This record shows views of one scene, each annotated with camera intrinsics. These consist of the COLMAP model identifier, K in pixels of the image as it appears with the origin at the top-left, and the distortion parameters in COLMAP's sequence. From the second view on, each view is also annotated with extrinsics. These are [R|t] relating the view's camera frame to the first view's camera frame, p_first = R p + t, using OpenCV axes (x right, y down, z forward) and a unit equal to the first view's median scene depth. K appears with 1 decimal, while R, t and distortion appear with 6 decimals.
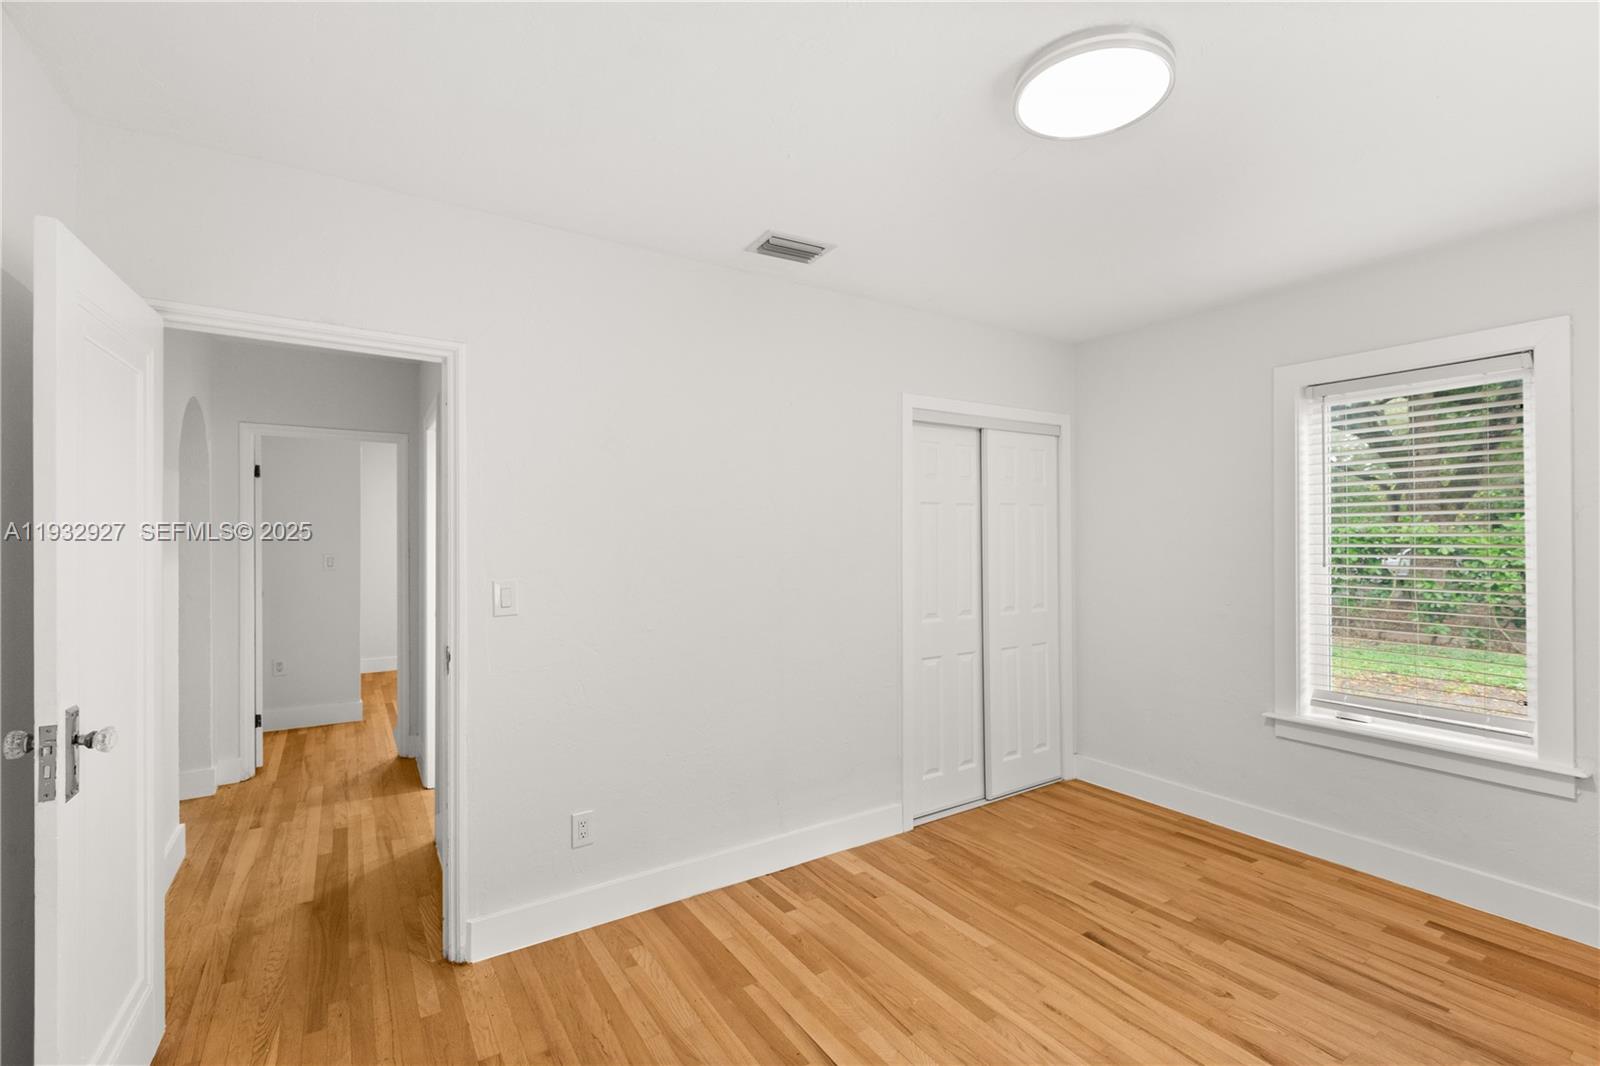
lens RADIAL K [[736.0, 0, 812.5], [0, 736.0, 529.0], [0, 0, 1]] dist [-0.001081, -0.000338]
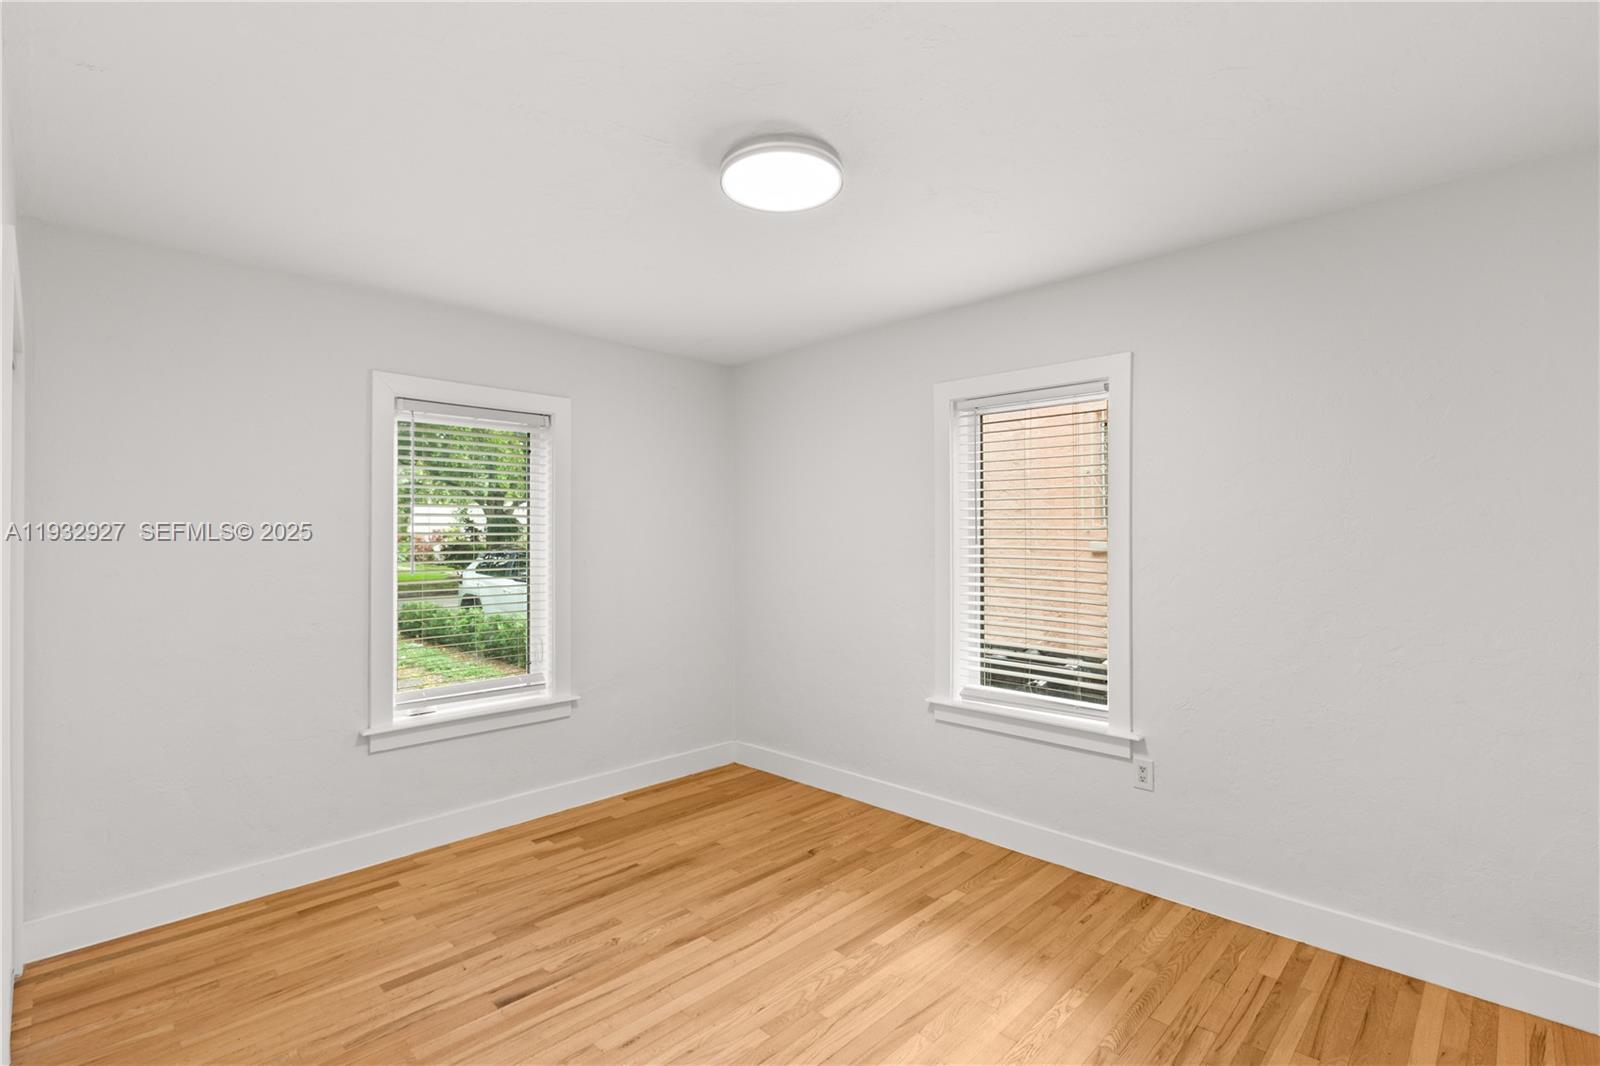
lens RADIAL K [[736.0, 0, 812.5], [0, 736.0, 529.0], [0, 0, 1]] dist [-0.001081, -0.000338]
pose [[-0.225271, 0.017254, 0.974143, -0.525677], [-0.002733, 0.999828, -0.018341, 0.006804], [-0.974292, -0.006794, -0.225185, 0.787467]]
